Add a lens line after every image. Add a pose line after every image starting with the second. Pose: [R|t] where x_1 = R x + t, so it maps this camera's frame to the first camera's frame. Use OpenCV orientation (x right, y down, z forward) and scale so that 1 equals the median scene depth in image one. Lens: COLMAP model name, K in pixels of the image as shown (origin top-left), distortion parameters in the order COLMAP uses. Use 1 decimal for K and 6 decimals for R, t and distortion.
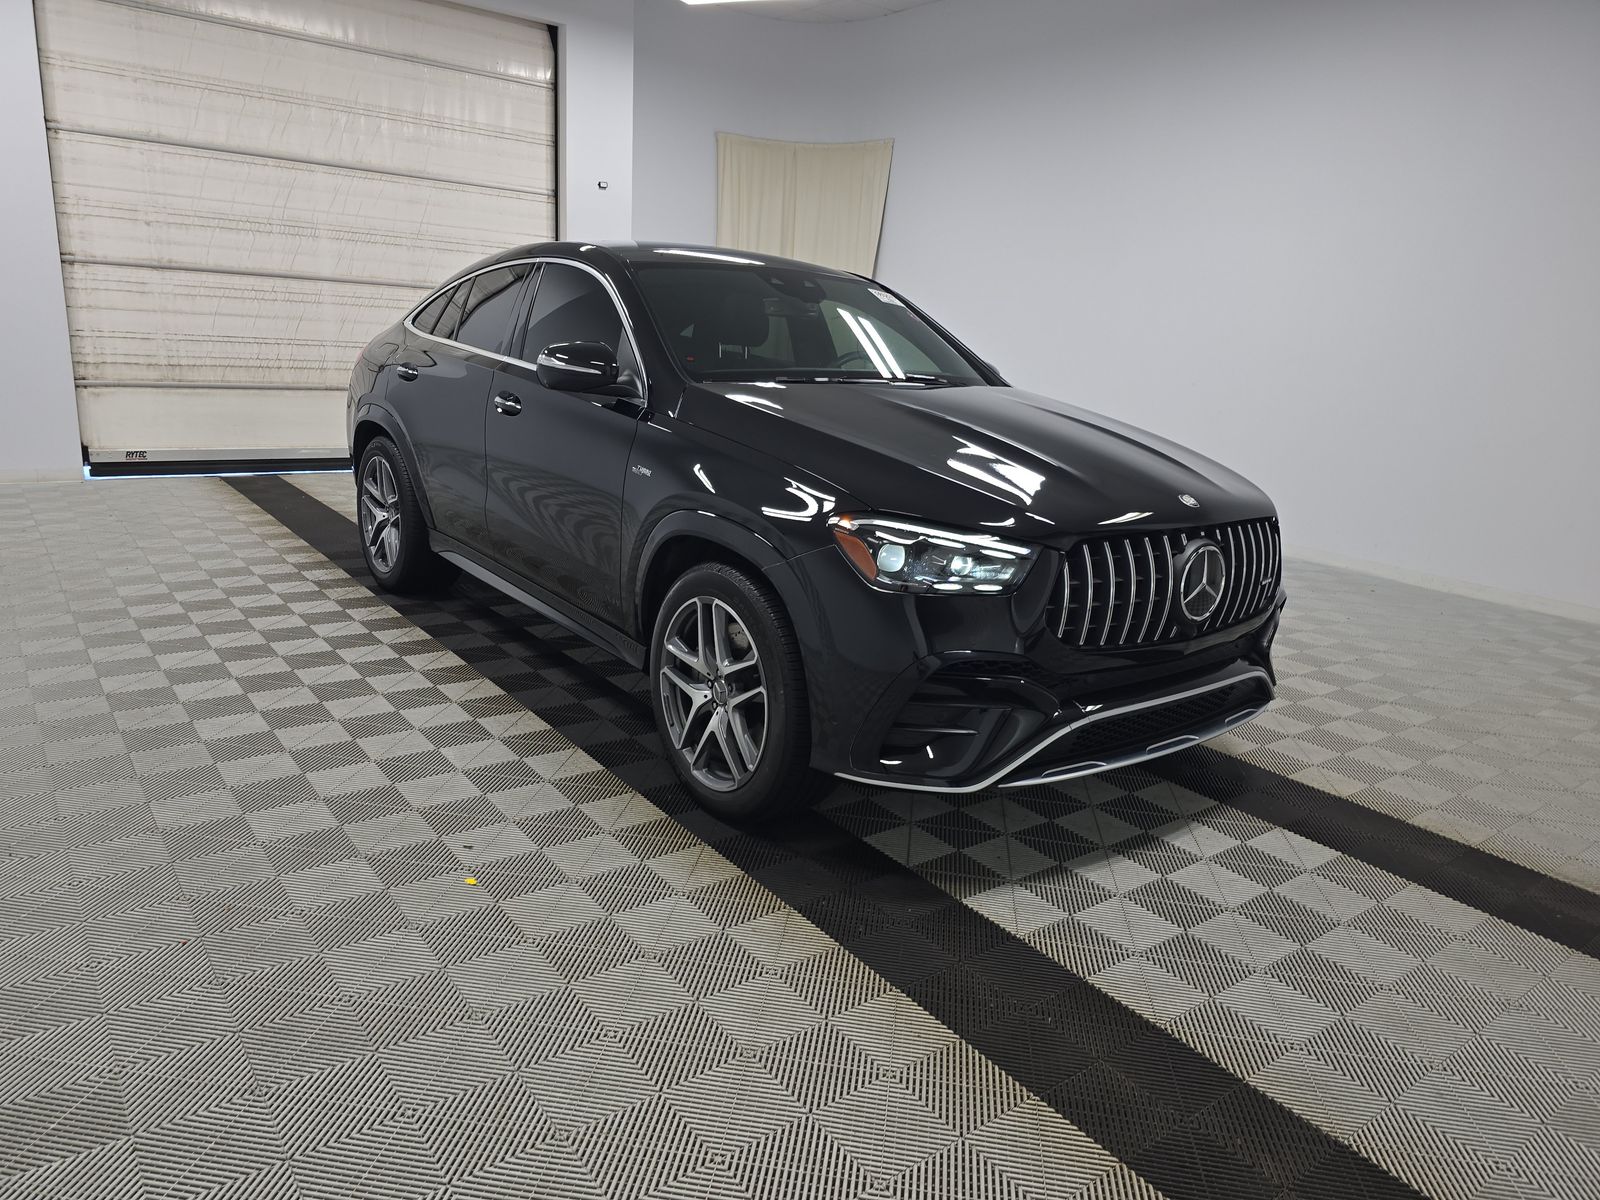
lens RADIAL K [[1090.3, 0, 800.0], [0, 1090.3, 600.0], [0, 0, 1]] dist [0.034885, -0.034181]
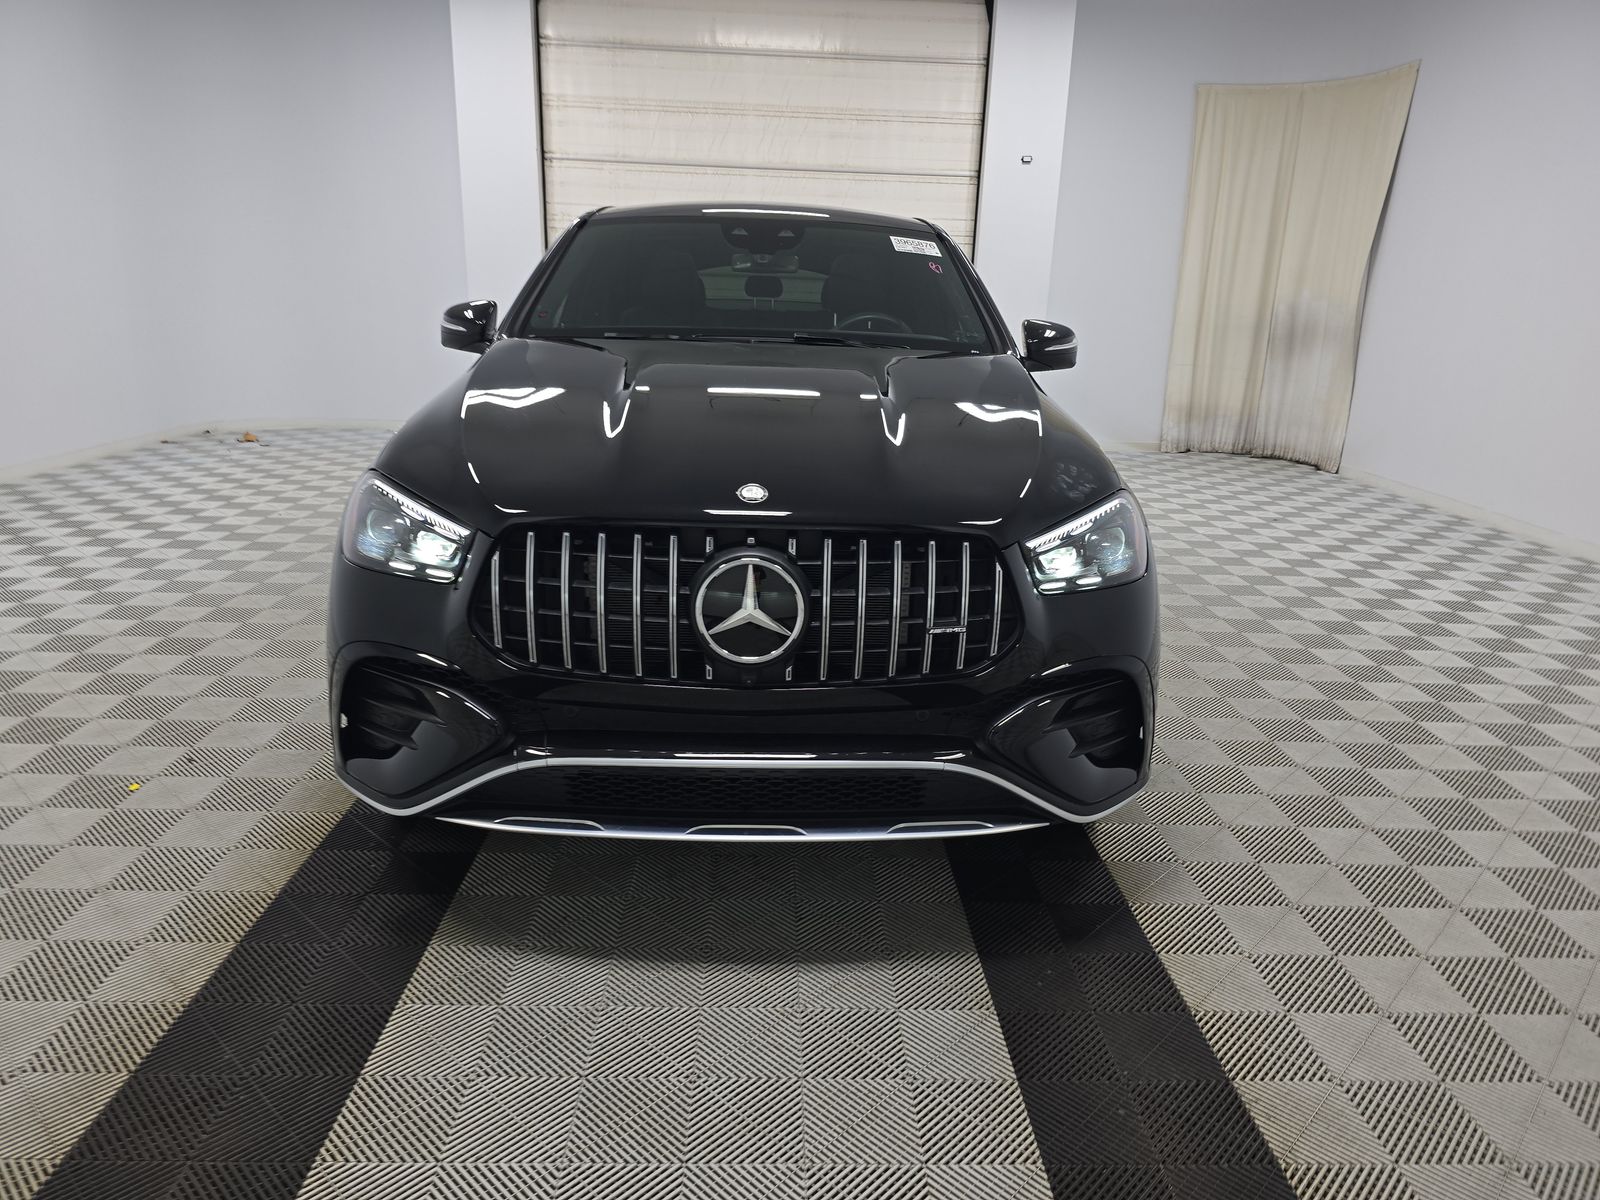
lens RADIAL K [[1100.9, 0, 799.5], [0, 1100.9, 586.1], [0, 0, 1]] dist [0.035090, -0.002556]
pose [[0.809907, 0.118511, -0.574462, 0.298881], [-0.128212, 0.991462, 0.023778, -0.019444], [0.572375, 0.054395, 0.818186, 0.163757]]
